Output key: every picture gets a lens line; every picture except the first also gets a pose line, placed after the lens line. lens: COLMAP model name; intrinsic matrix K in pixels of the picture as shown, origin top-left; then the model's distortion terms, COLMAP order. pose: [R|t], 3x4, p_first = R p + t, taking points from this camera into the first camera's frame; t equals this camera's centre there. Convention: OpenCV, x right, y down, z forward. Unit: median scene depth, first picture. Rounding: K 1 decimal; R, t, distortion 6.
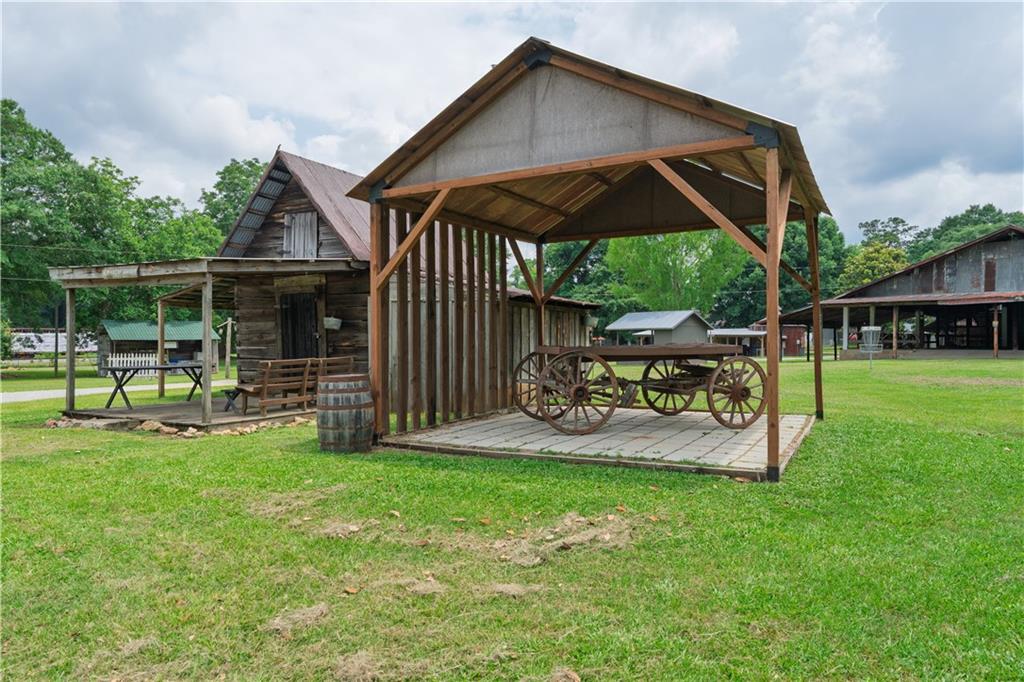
lens RADIAL K [[693.3, 0, 511.3], [0, 693.3, 341.3], [0, 0, 1]] dist [0.010359, 0.001301]
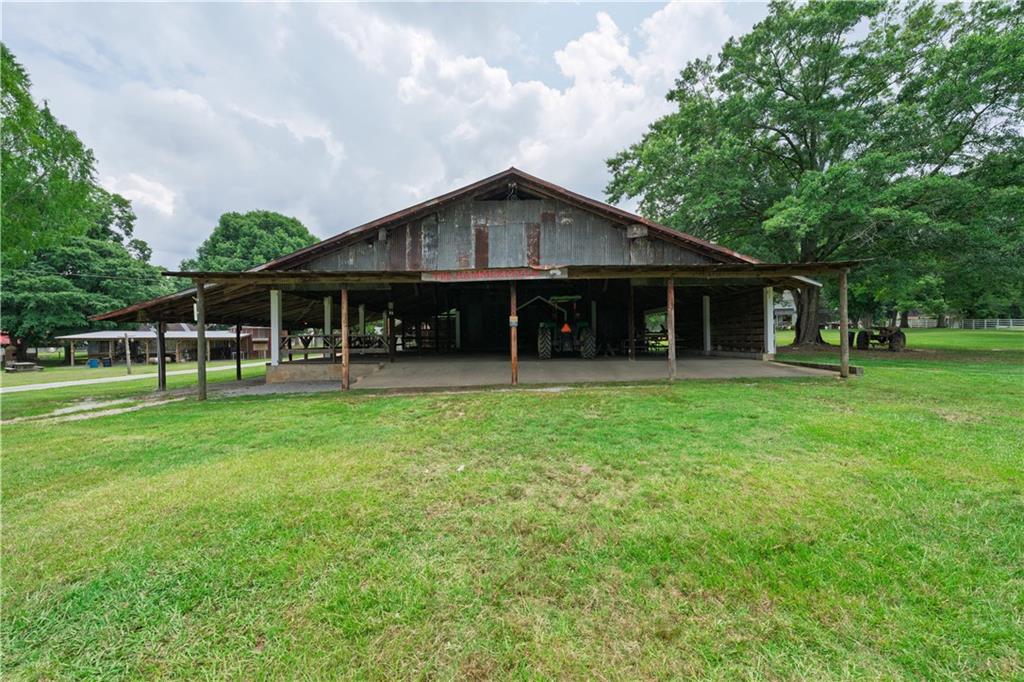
lens RADIAL K [[414.0, 0, 512.0], [0, 414.0, 338.3], [0, 0, 1]] dist [0.000262, -0.000003]
pose [[0.676702, -0.009658, 0.736194, 0.410673], [0.011143, 0.999934, 0.002875, -0.011171], [-0.736173, 0.006258, 0.676765, 0.705099]]
